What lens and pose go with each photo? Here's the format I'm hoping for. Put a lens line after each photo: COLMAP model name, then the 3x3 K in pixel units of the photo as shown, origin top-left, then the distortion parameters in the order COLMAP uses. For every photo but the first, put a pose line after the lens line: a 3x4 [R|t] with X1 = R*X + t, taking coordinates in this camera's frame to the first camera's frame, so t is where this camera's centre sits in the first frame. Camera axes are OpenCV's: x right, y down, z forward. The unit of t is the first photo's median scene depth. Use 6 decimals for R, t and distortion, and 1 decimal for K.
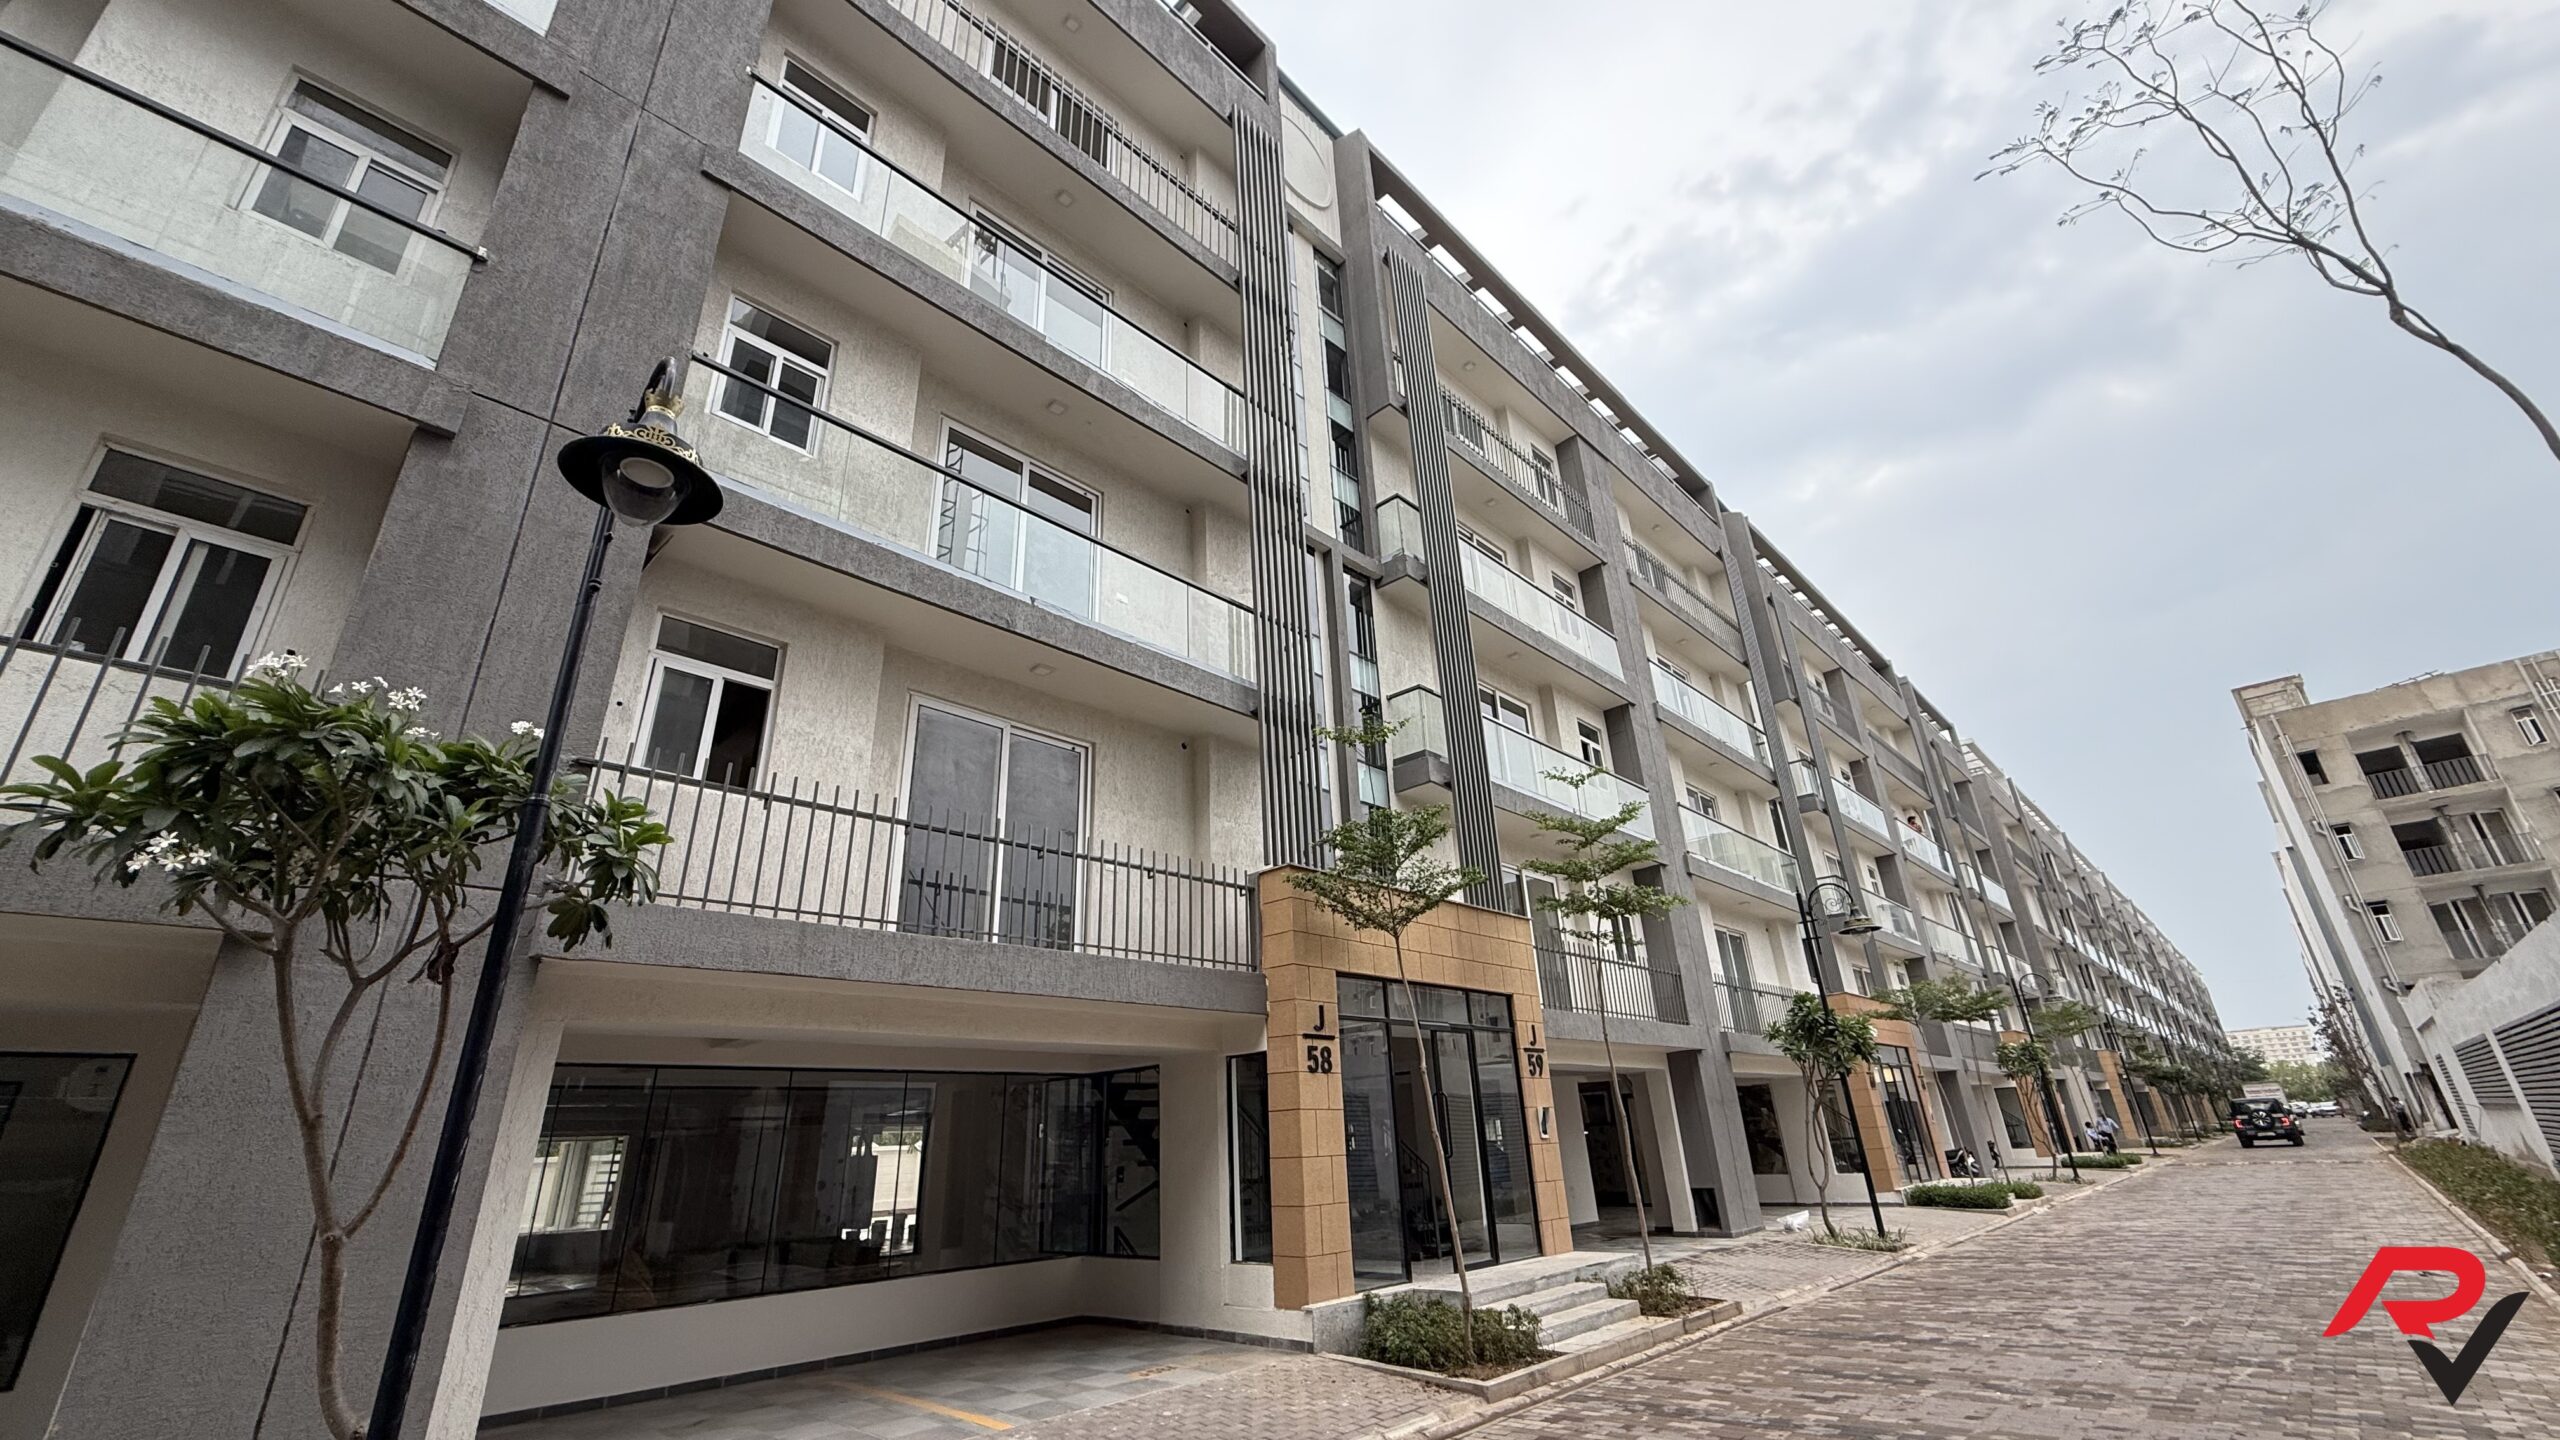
lens RADIAL K [[1027.2, 0, 1262.3], [0, 1027.2, 716.6], [0, 0, 1]] dist [-0.002007, 0.000264]
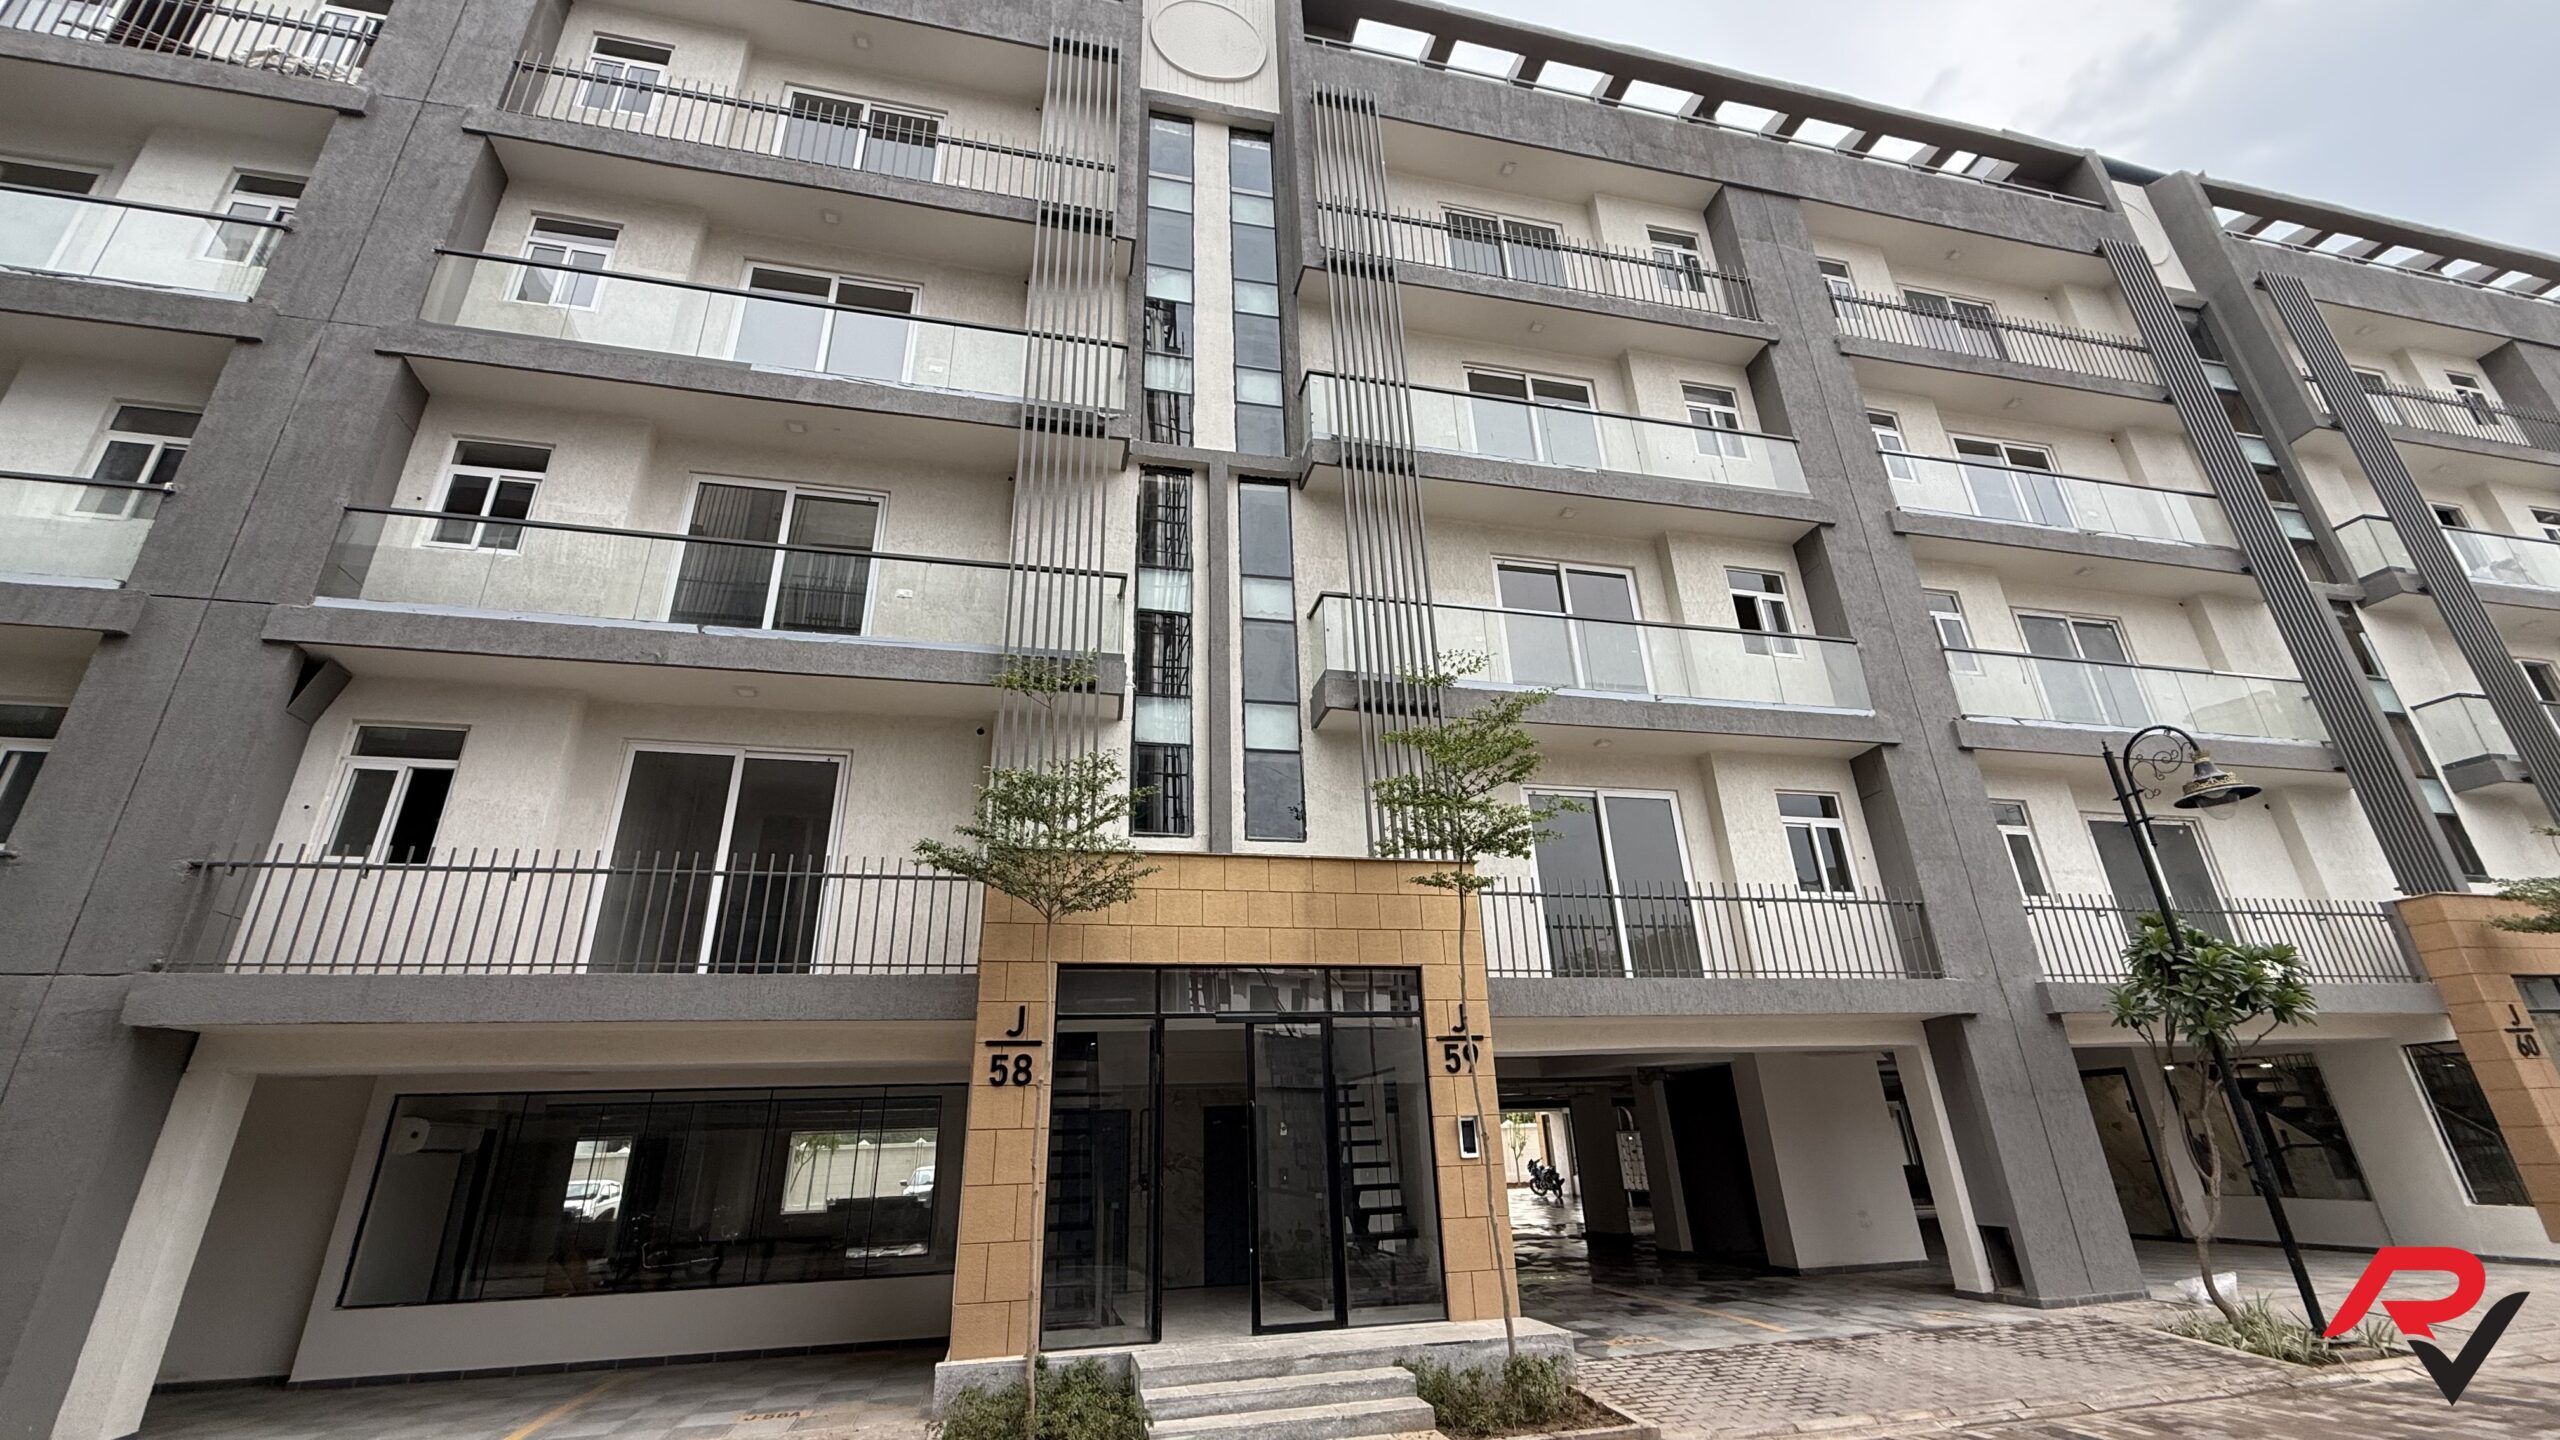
lens RADIAL K [[1027.2, 0, 1272.6], [0, 1027.2, 718.8], [0, 0, 1]] dist [-0.002007, 0.000264]
pose [[0.841146, -0.200063, -0.502443, 0.750362], [0.209203, 0.977101, -0.038833, 0.132918], [0.498706, -0.072448, 0.863738, 0.410129]]
